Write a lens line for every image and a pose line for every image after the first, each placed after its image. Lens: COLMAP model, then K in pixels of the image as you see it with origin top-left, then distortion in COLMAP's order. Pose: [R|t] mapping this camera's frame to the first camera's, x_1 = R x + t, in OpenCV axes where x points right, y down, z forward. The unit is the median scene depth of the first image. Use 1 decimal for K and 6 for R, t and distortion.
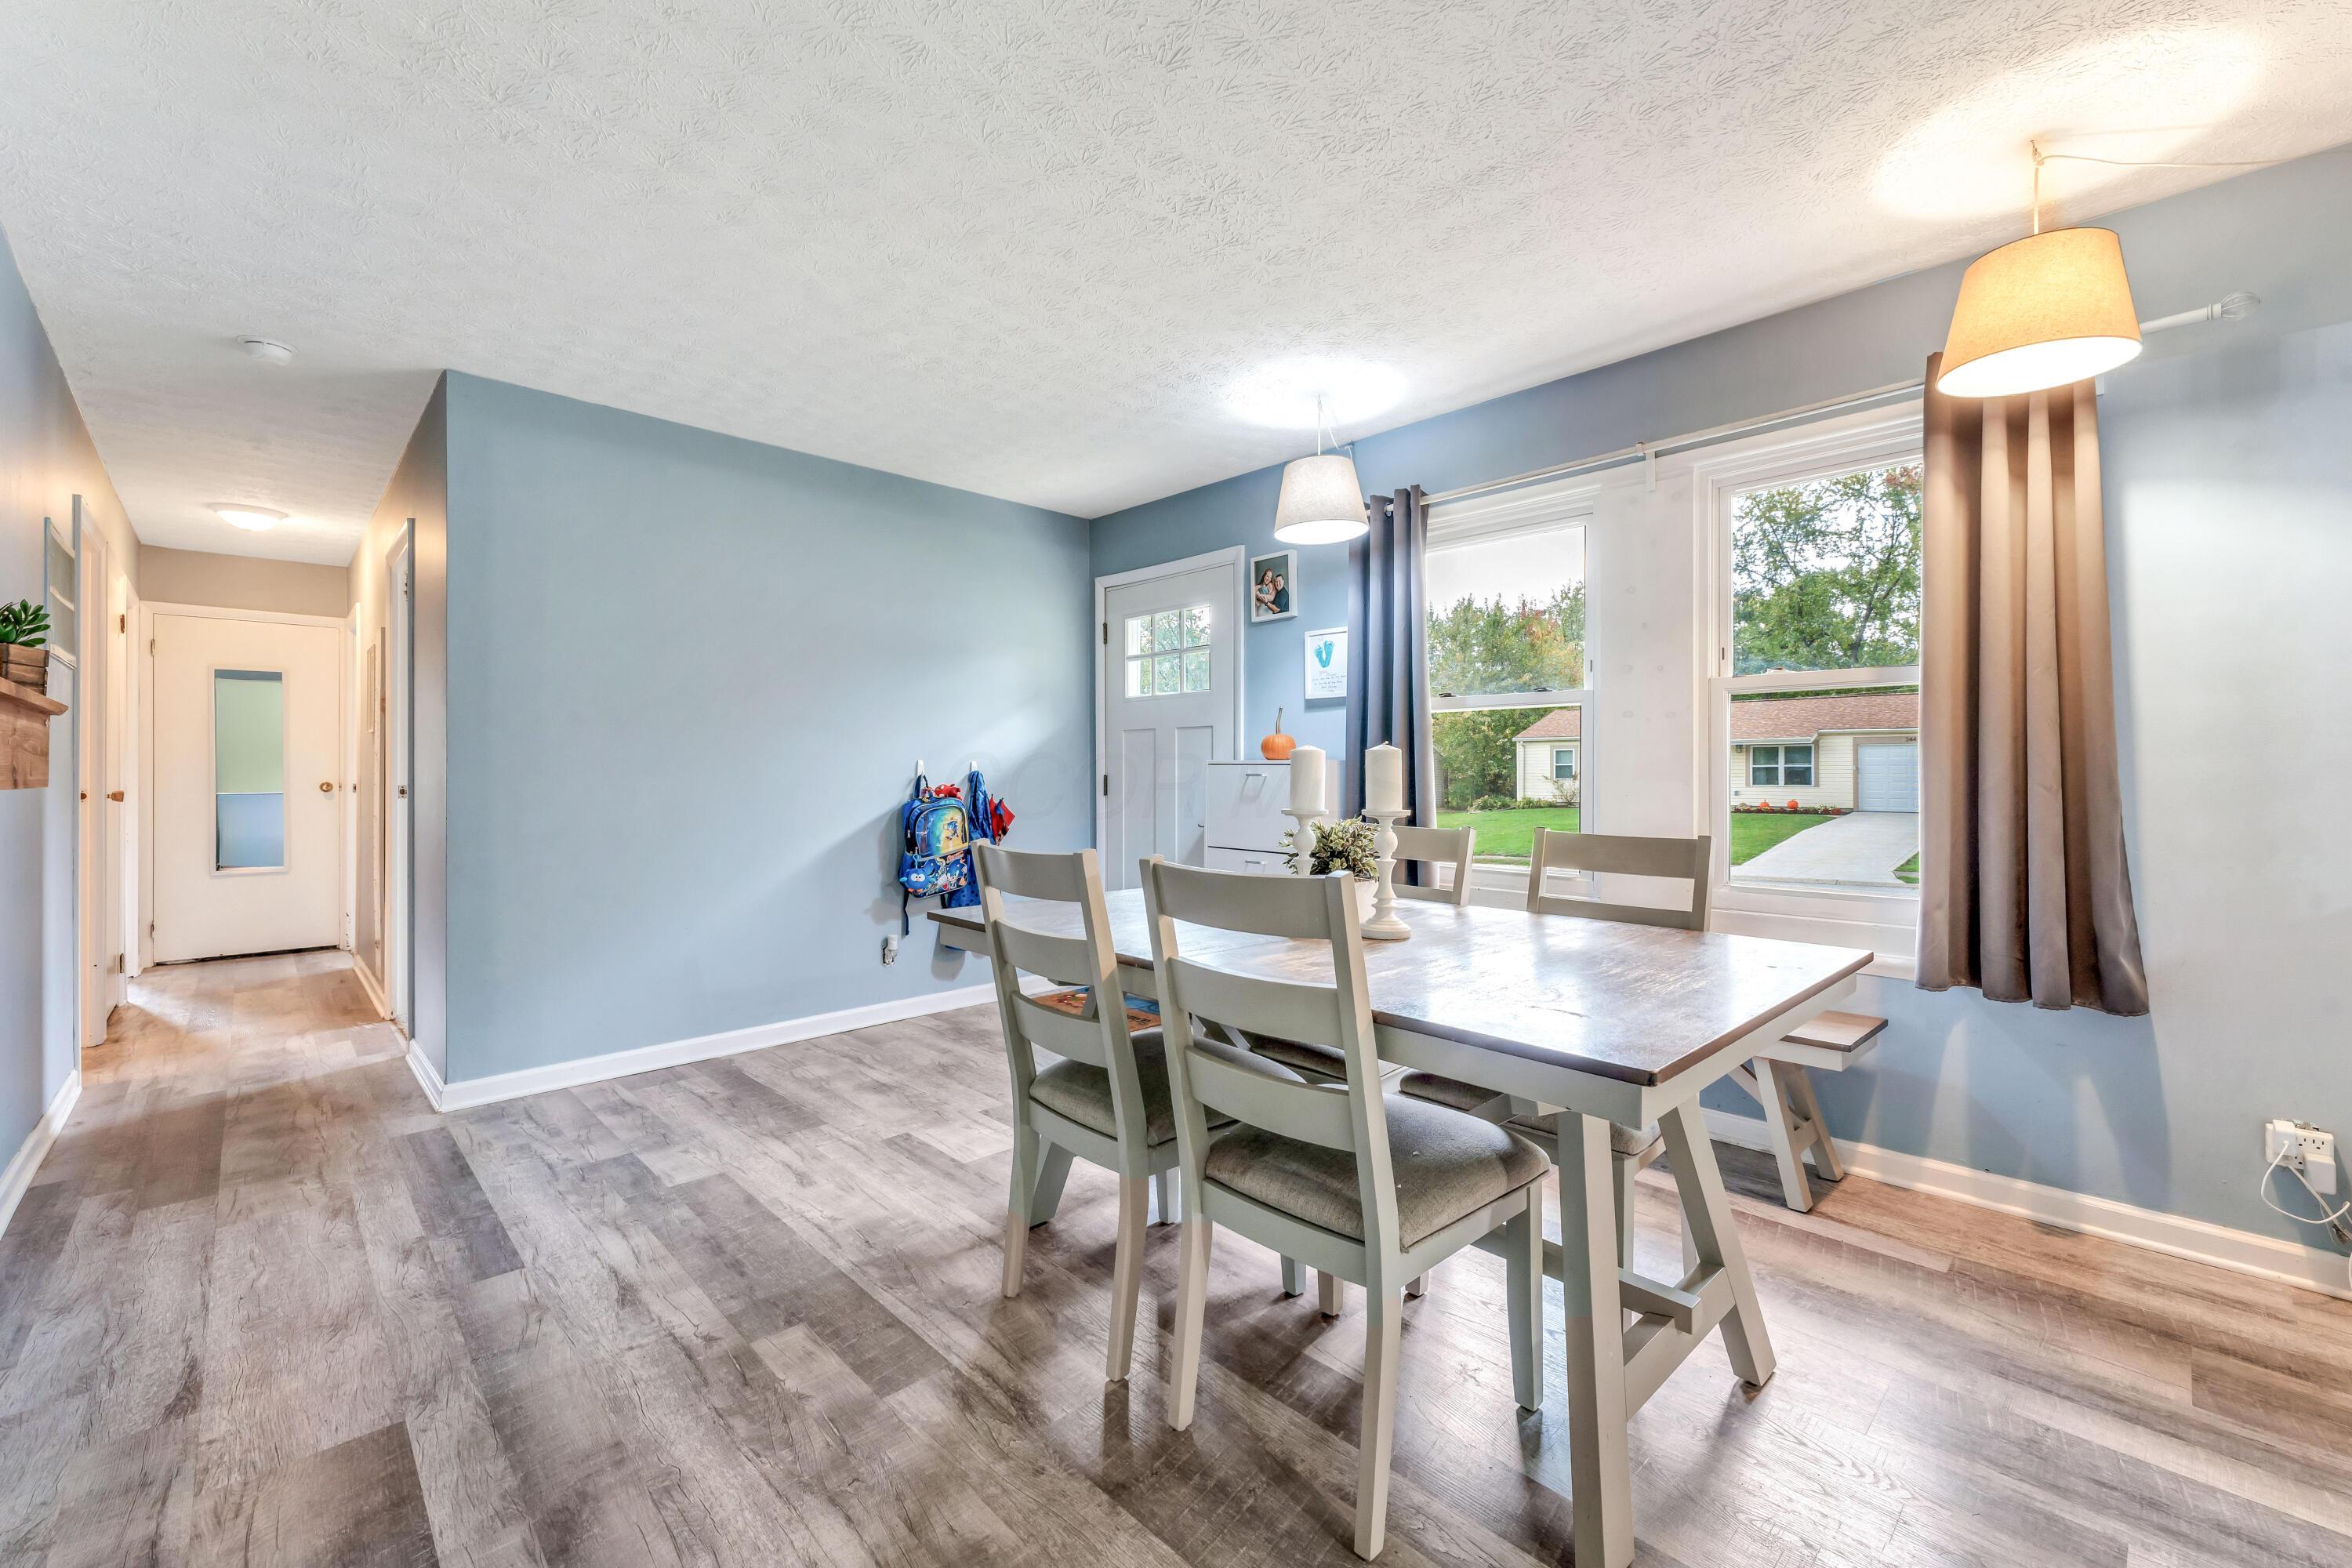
lens RADIAL K [[963.7, 0, 1179.2], [0, 963.7, 767.0], [0, 0, 1]] dist [0.001440, 0.000128]
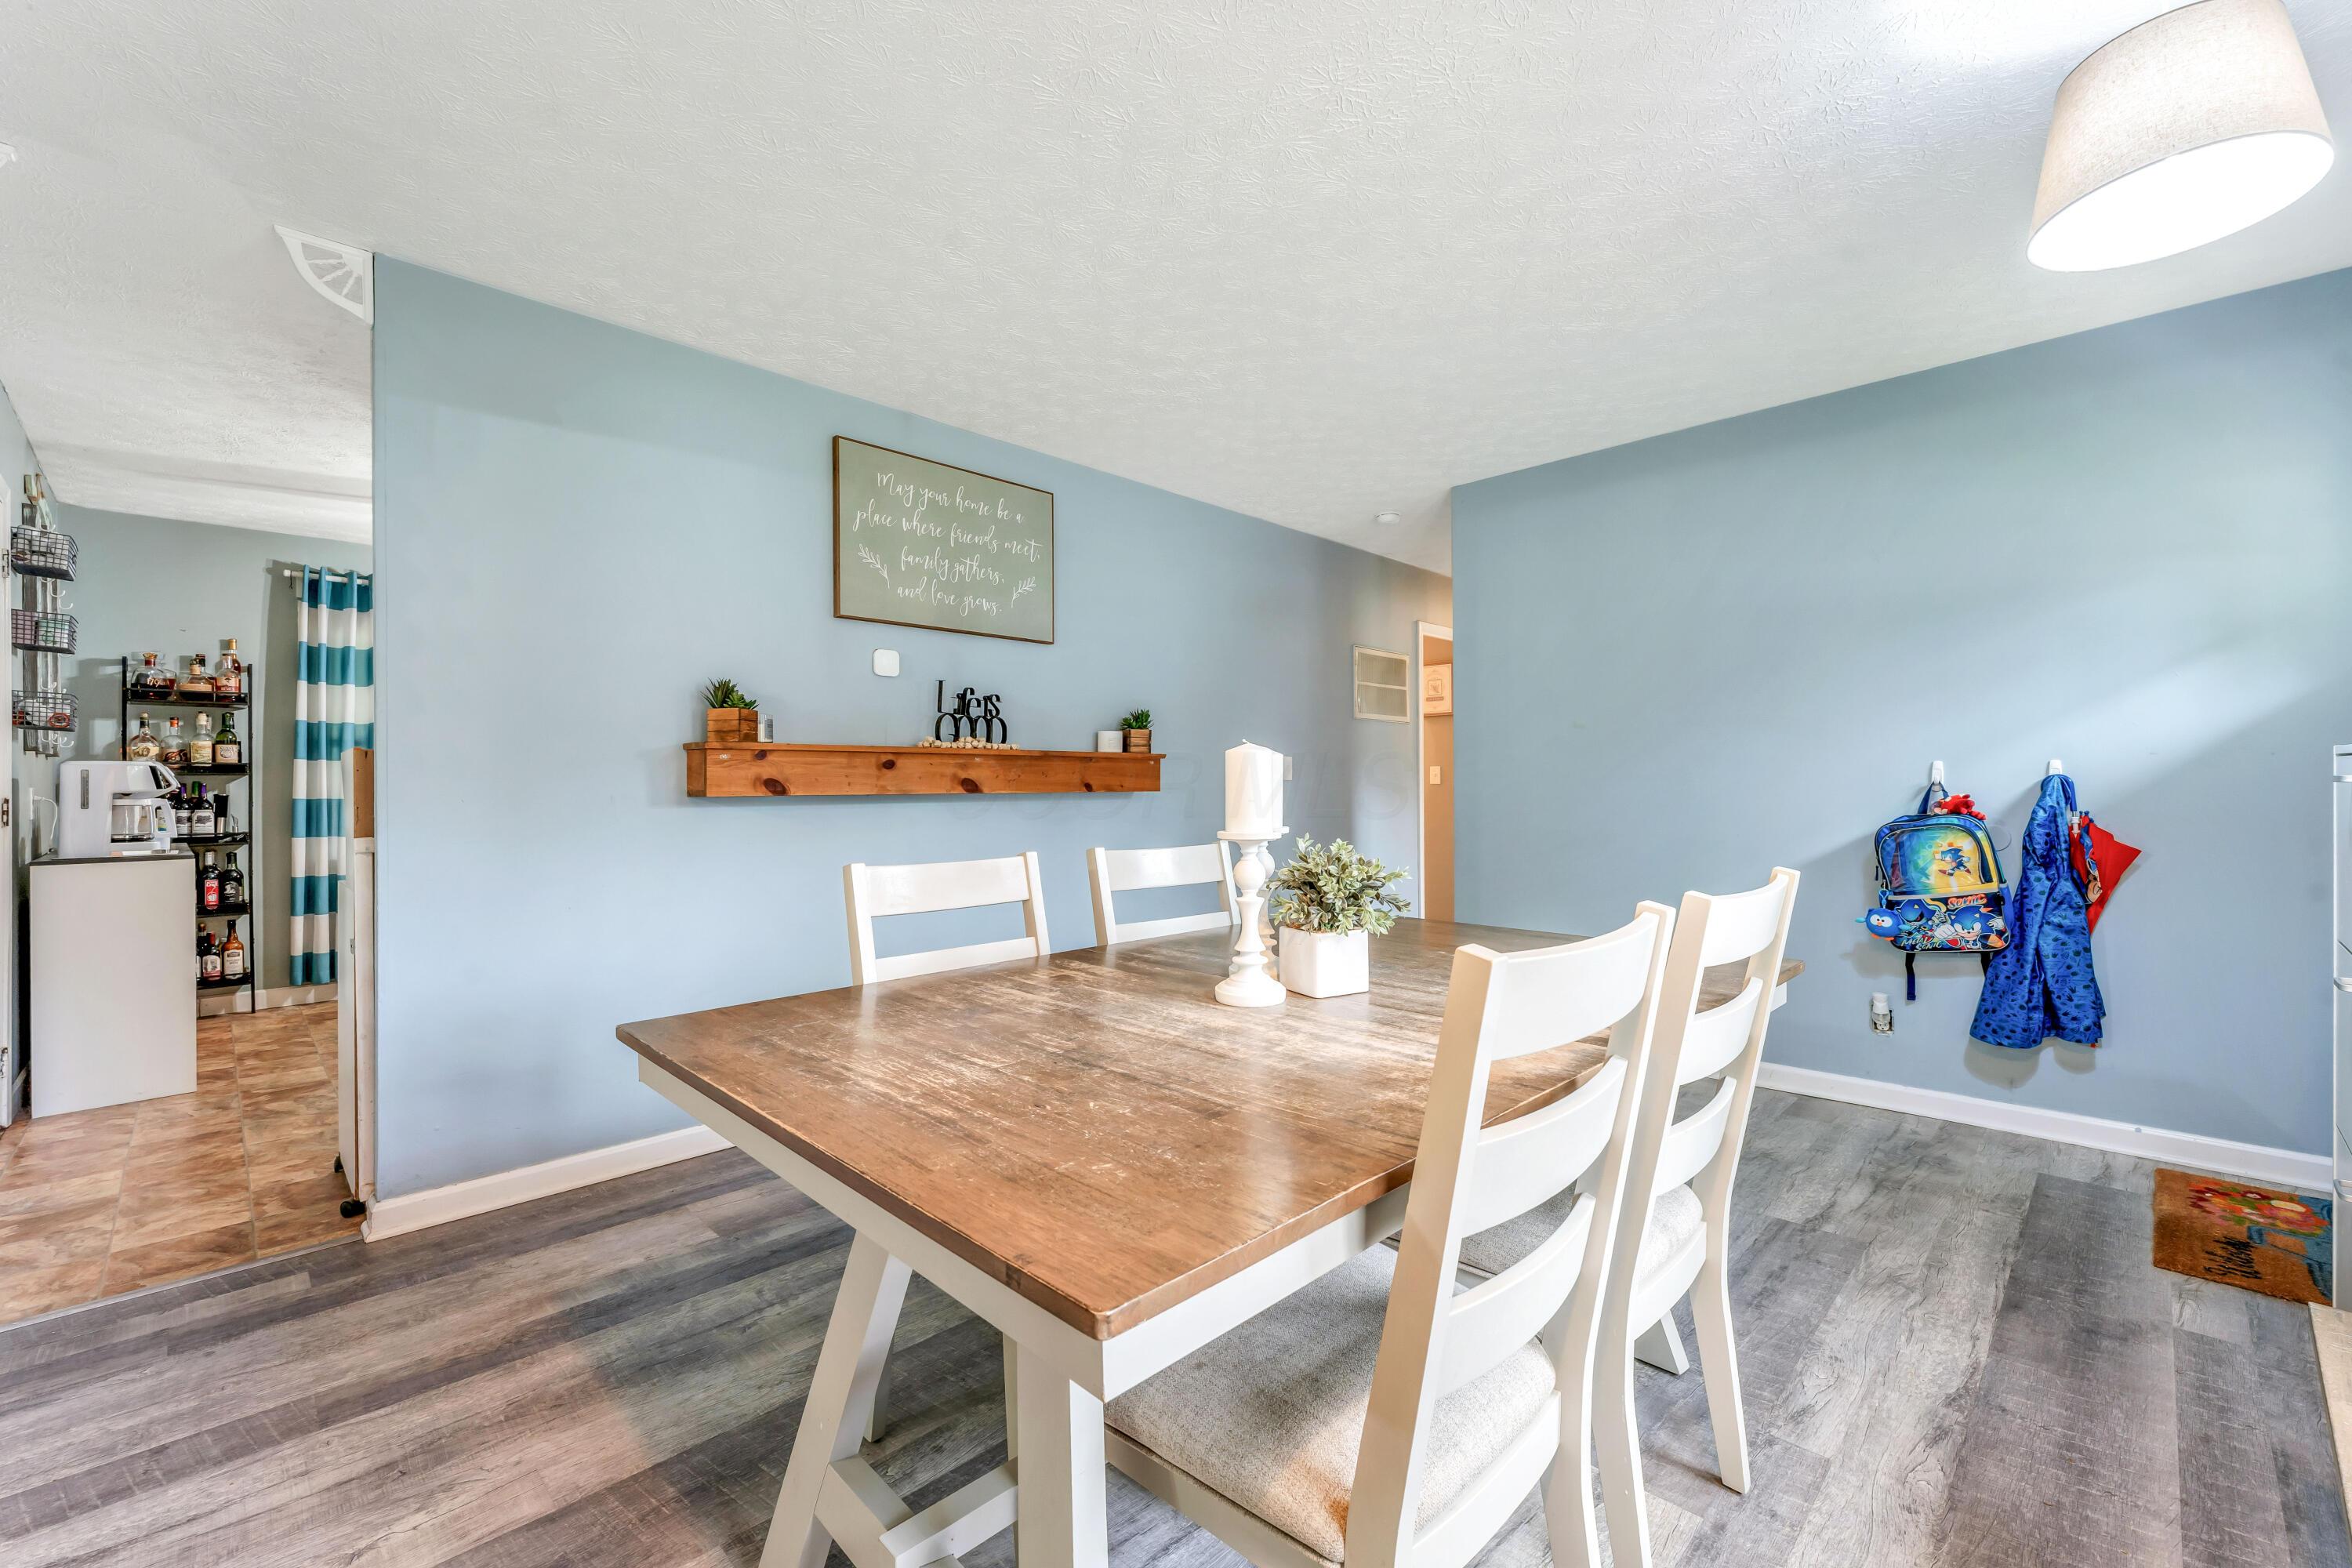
lens RADIAL K [[970.8, 0, 1176.0], [0, 970.8, 784.0], [0, 0, 1]] dist [0.003335, 0.000312]
pose [[0.020343, -0.001400, -0.999792, 0.709467], [0.013301, 0.999911, -0.001129, 0.005360], [0.999705, -0.013276, 0.020360, 0.683941]]
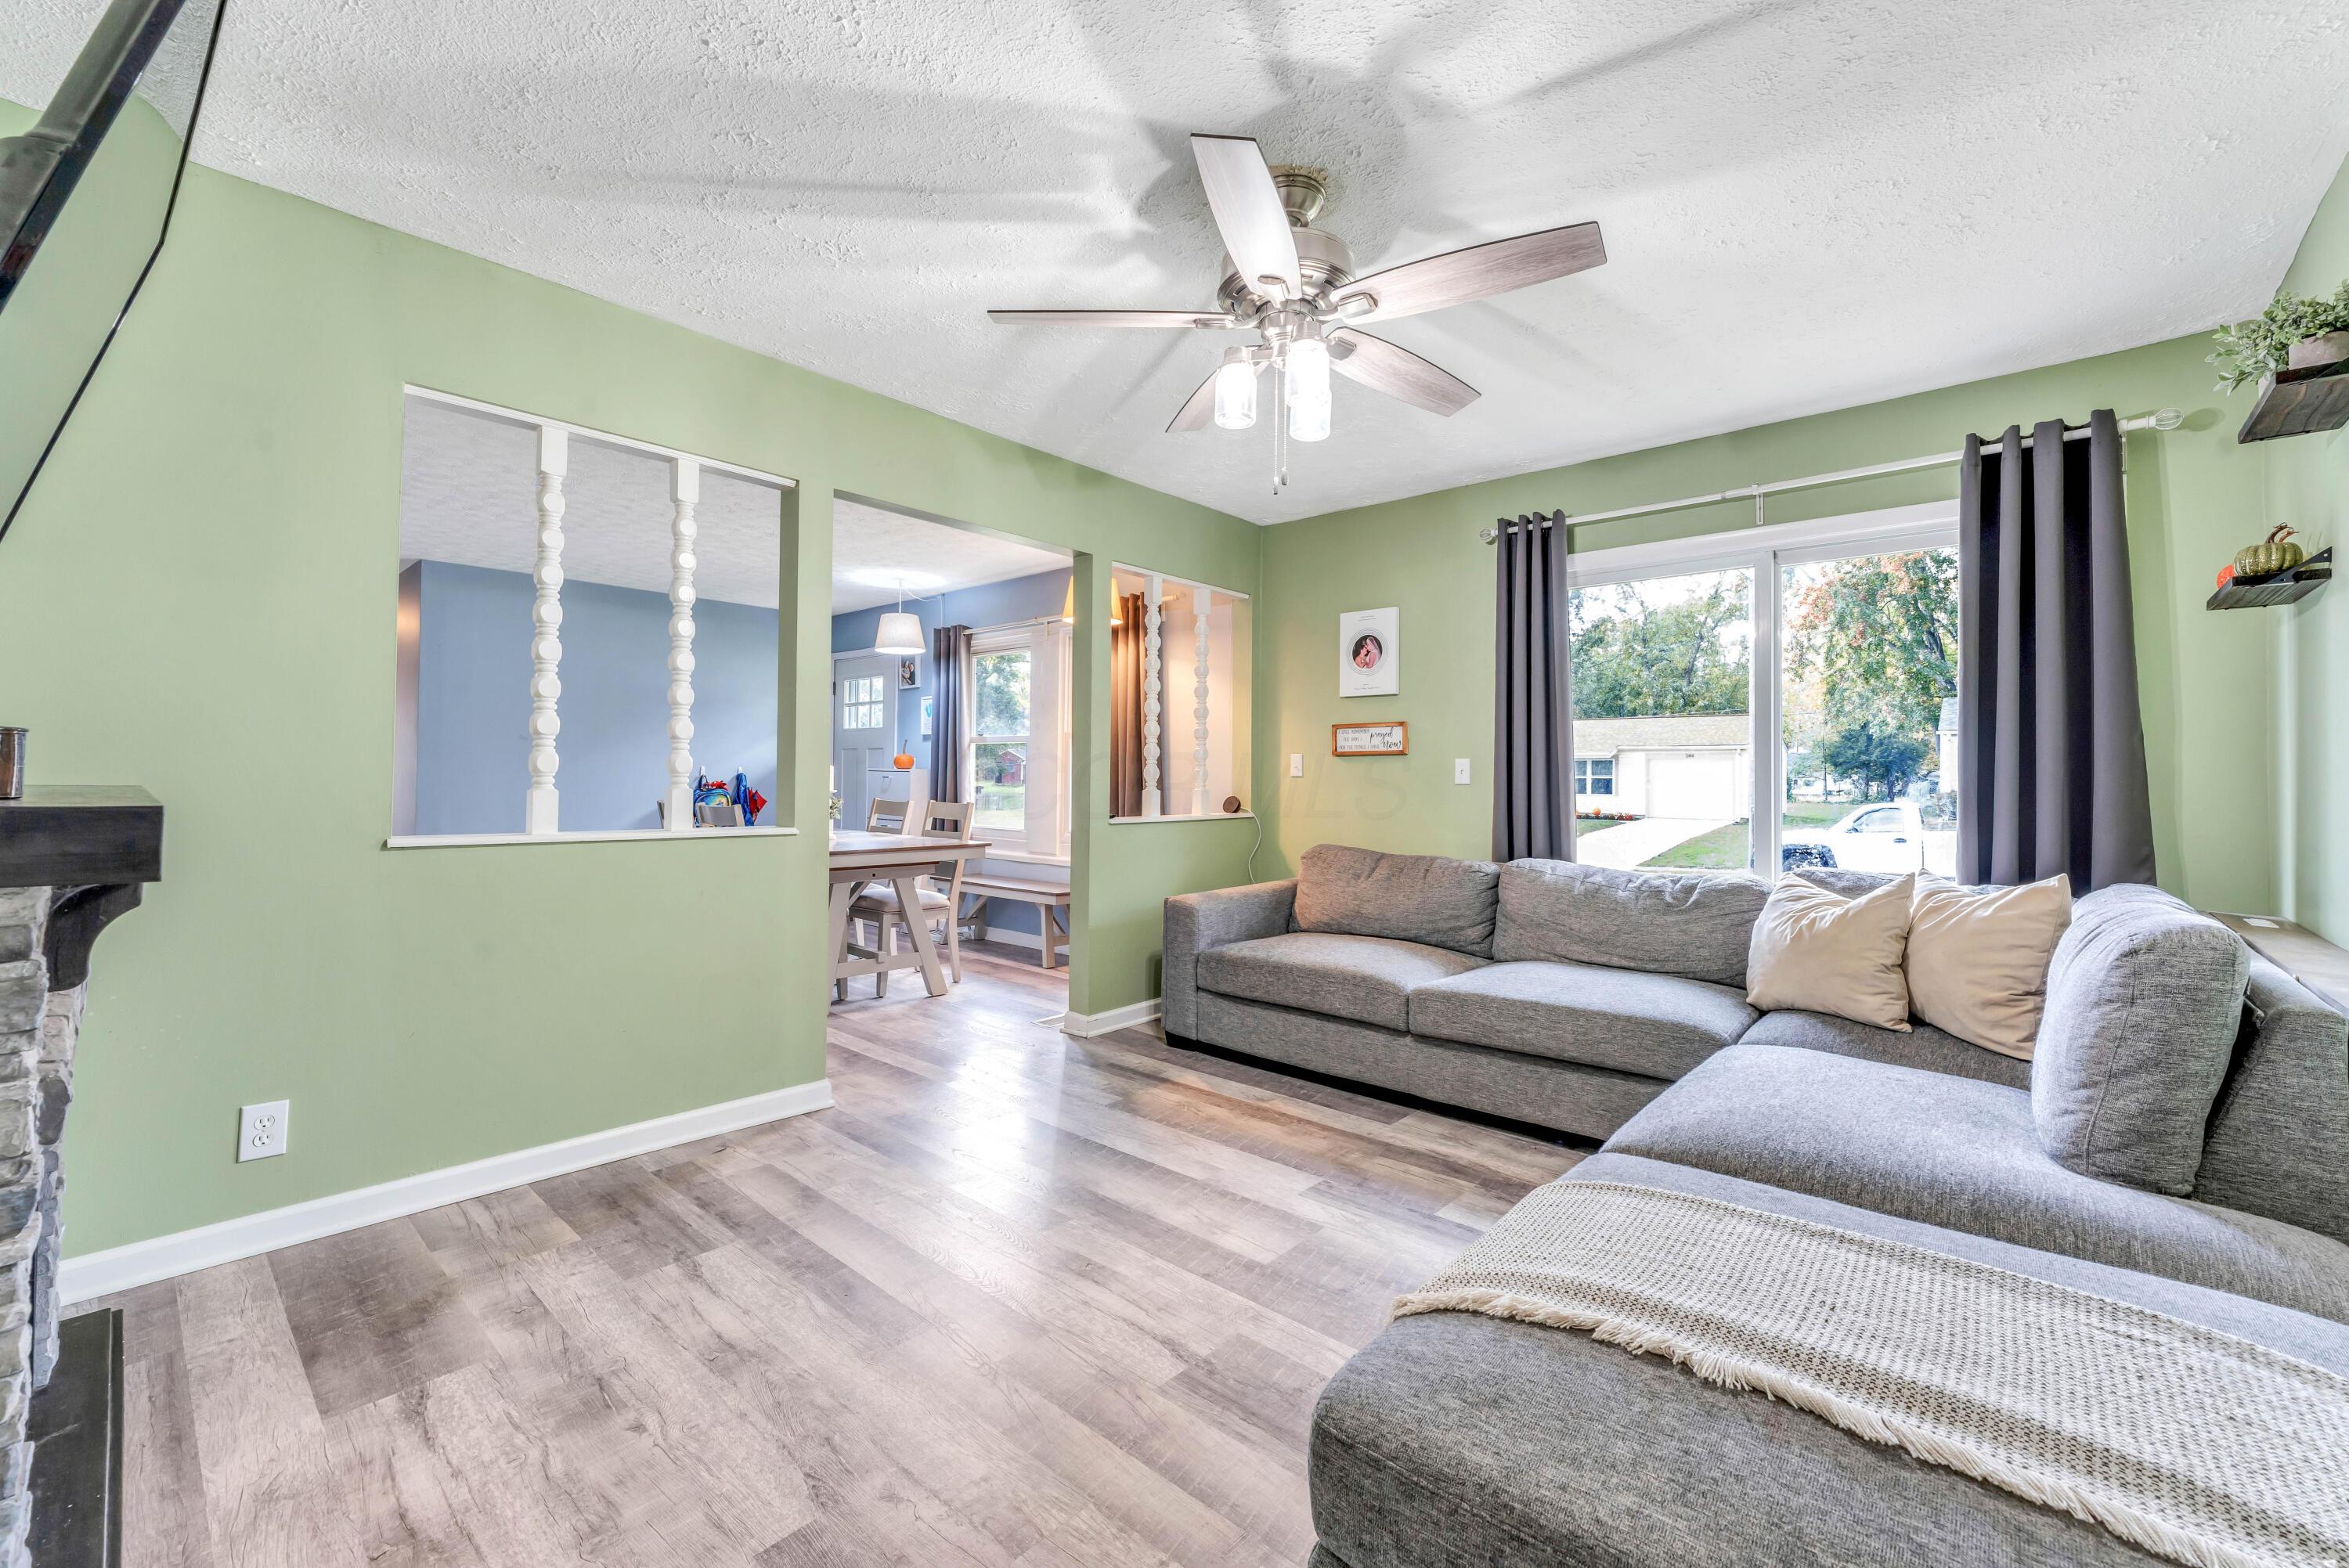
lens RADIAL K [[962.4, 0, 1177.7], [0, 962.4, 767.0], [0, 0, 1]] dist [0.001440, 0.000128]
pose [[0.997344, 0.012615, 0.071730, 0.704485], [-0.012264, 0.999911, -0.005326, -0.011096], [-0.071790, 0.004432, 0.997410, -1.181112]]
